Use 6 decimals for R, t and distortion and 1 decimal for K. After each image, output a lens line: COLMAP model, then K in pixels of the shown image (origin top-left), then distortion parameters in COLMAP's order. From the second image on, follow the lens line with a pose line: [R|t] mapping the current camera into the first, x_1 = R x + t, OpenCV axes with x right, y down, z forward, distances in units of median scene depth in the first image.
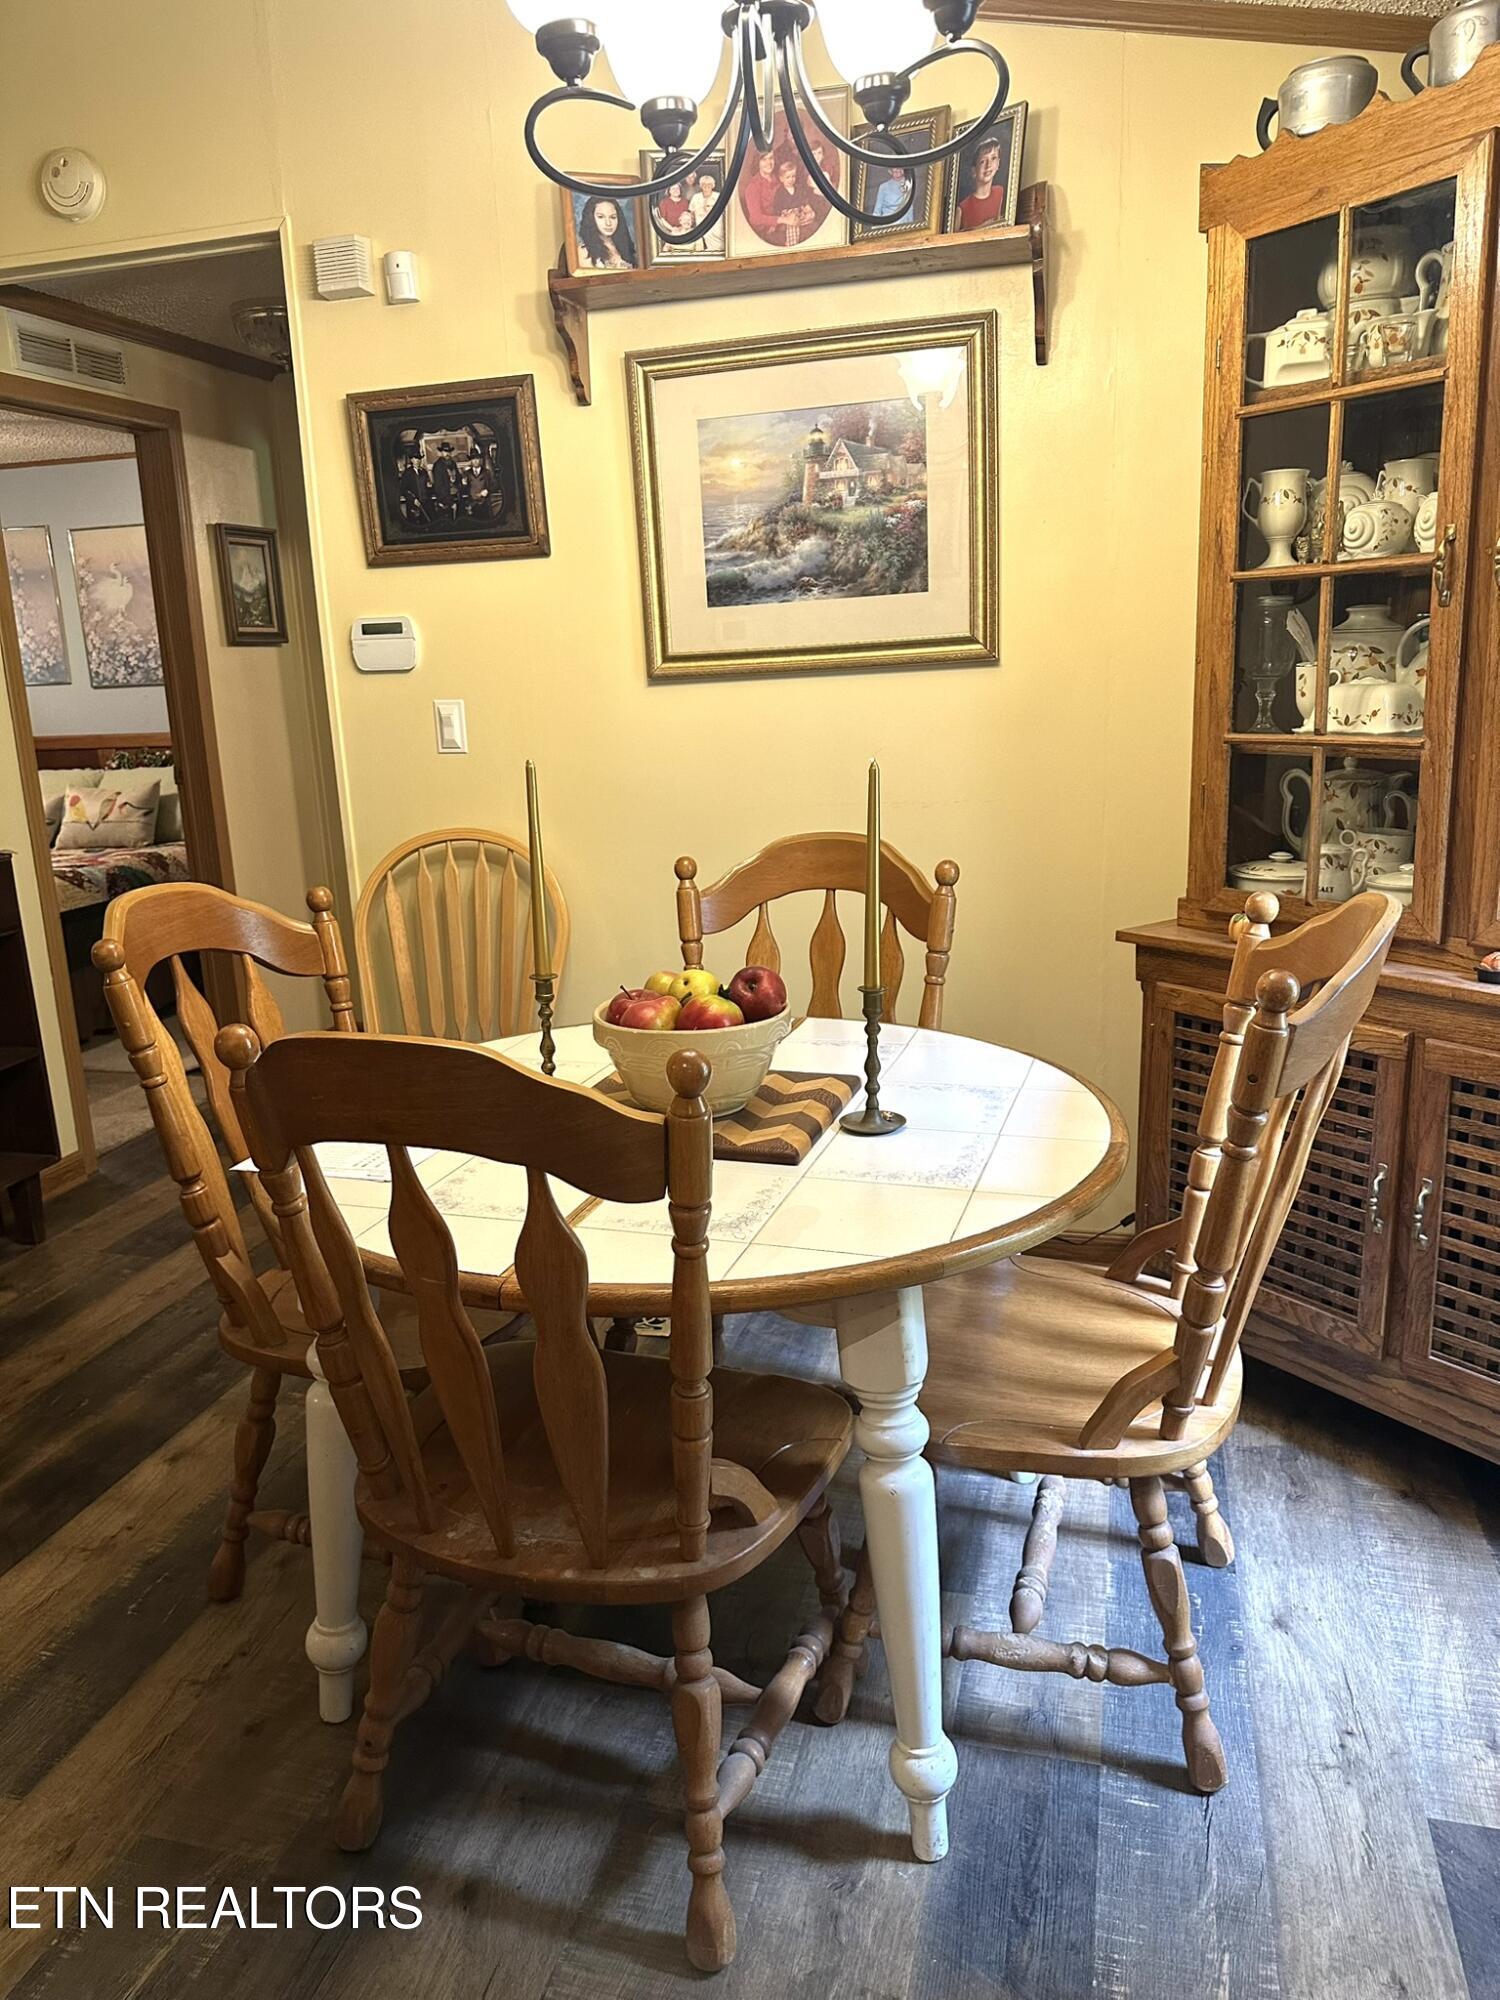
lens RADIAL K [[1440.3, 0, 716.8], [0, 1440.3, 1000.8], [0, 0, 1]] dist [0.075228, -0.073745]
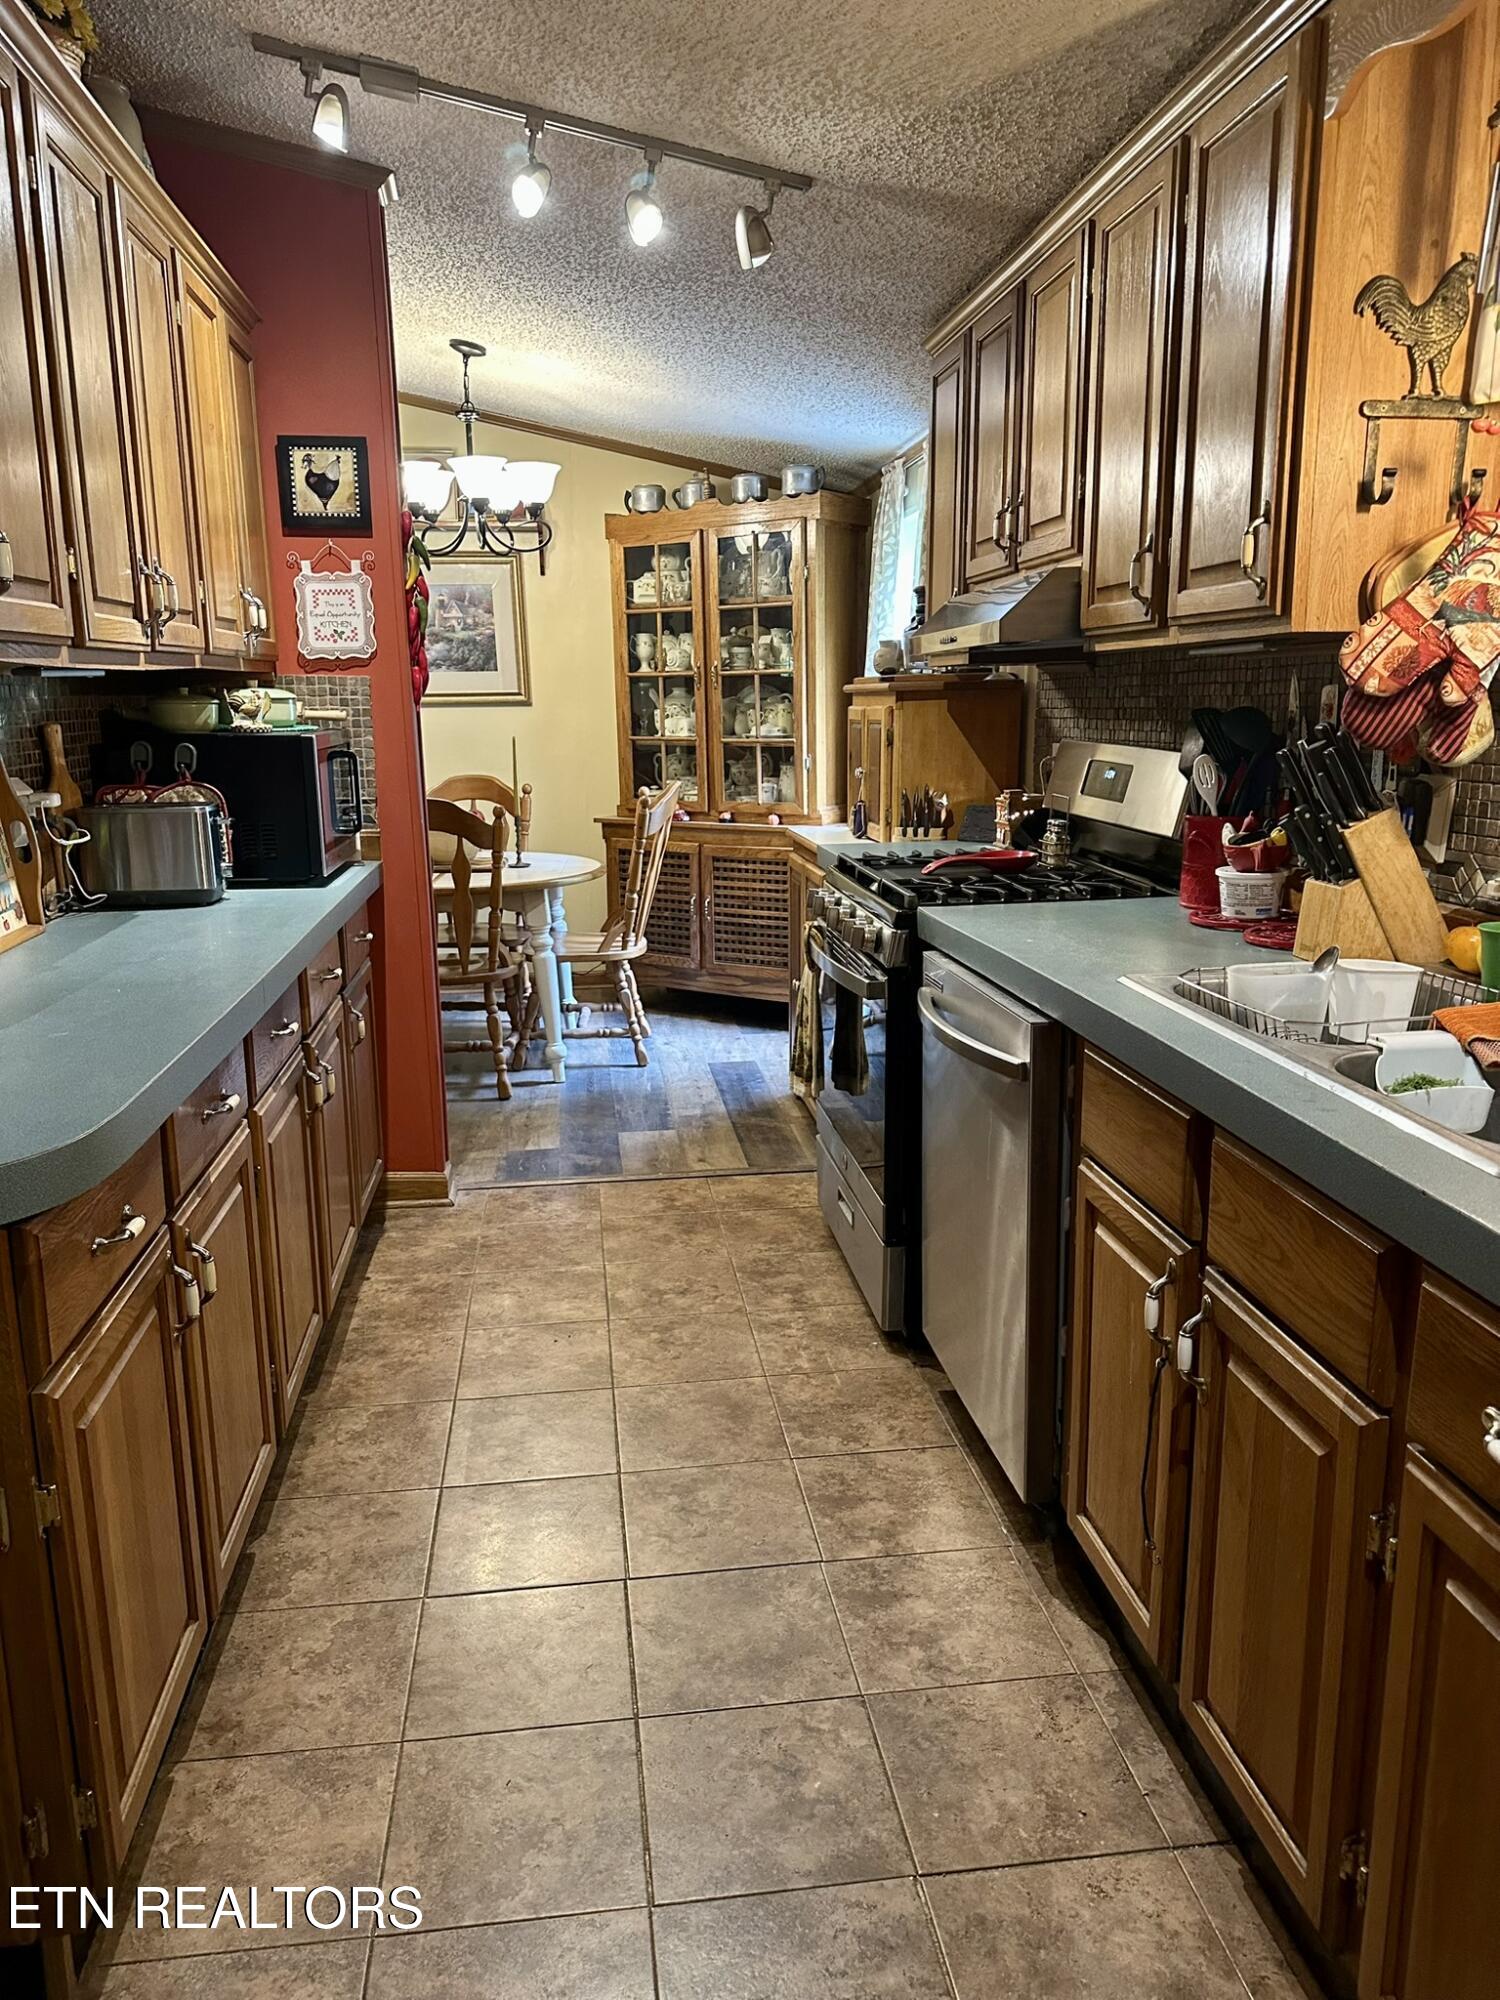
lens RADIAL K [[1440.3, 0, 750.9], [0, 1440.3, 994.2], [0, 0, 1]] dist [0.075228, -0.073745]
pose [[0.919968, -0.053461, 0.388332, -0.480527], [0.065127, 0.997733, -0.016933, 0.337883], [-0.386547, 0.040869, 0.921364, -1.450770]]
